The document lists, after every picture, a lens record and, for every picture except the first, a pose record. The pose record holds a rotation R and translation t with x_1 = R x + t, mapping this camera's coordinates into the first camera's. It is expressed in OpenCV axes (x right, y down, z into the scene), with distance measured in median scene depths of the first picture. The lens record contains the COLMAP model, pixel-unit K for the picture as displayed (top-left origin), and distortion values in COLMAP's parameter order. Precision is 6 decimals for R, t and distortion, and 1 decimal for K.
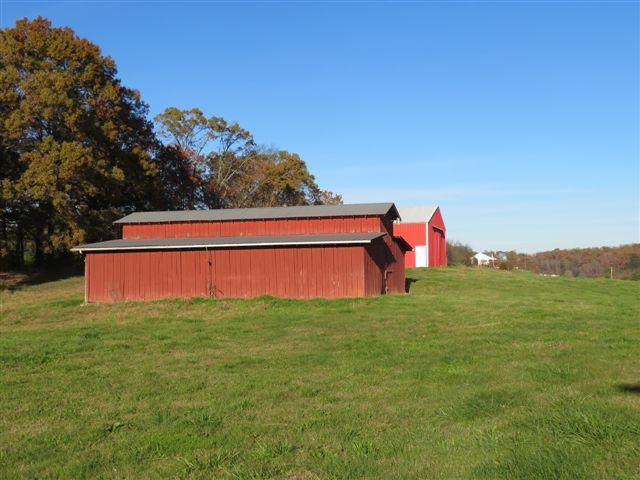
lens RADIAL K [[776.7, 0, 320.0], [0, 776.7, 240.0], [0, 0, 1]] dist [-0.148978, -0.001828]
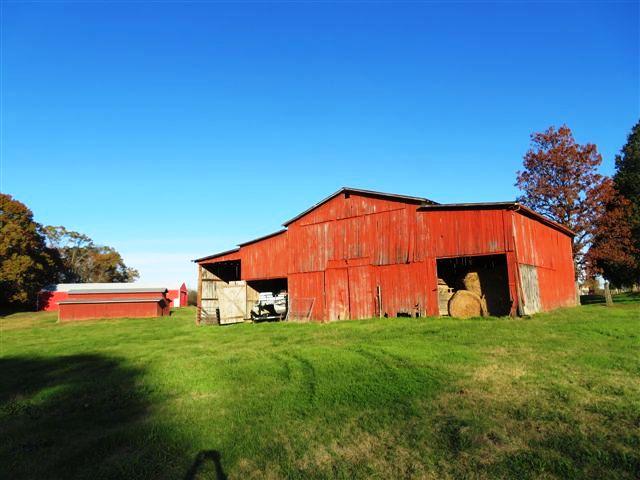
lens RADIAL K [[474.9, 0, 320.0], [0, 474.9, 240.0], [0, 0, 1]] dist [-0.003067, 0.000129]
pose [[0.915380, 0.043348, 0.400251, -0.063718], [-0.004464, 0.995218, -0.097574, -0.029561], [-0.402567, 0.087530, 0.911196, -0.567010]]
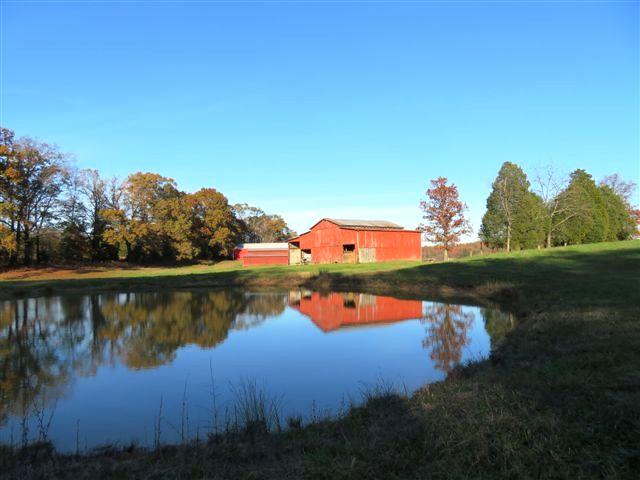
lens RADIAL K [[474.9, 0, 320.0], [0, 474.9, 240.0], [0, 0, 1]] dist [-0.003067, 0.000129]
pose [[0.998365, -0.002711, 0.057096, 0.024580], [0.002496, 0.999990, 0.003831, -0.058855], [-0.057106, -0.003683, 0.998361, -1.226046]]
